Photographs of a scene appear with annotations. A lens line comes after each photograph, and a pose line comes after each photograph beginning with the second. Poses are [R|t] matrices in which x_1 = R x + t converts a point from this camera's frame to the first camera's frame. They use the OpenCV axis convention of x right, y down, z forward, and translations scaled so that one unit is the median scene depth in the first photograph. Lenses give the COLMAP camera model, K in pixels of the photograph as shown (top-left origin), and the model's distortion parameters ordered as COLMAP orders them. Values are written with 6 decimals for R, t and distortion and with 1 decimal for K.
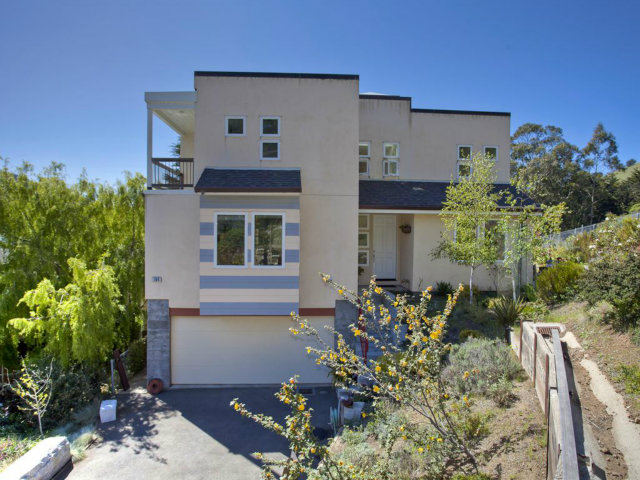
lens RADIAL K [[405.6, 0, 327.9], [0, 405.6, 234.4], [0, 0, 1]] dist [-0.043627, 0.002039]
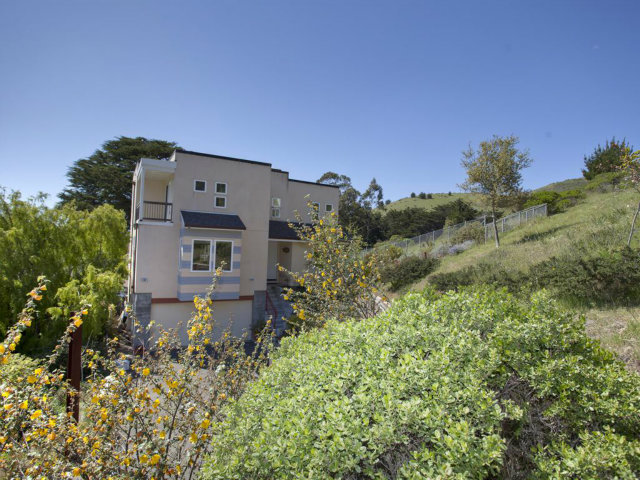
lens RADIAL K [[350.8, 0, 321.6], [0, 350.8, 239.5], [0, 0, 1]] dist [-0.064790, 0.025927]
pose [[0.892384, 0.038621, 0.449621, -0.412594], [-0.027735, 0.999141, -0.030777, -0.019898], [-0.450423, 0.014994, 0.892689, -0.479716]]
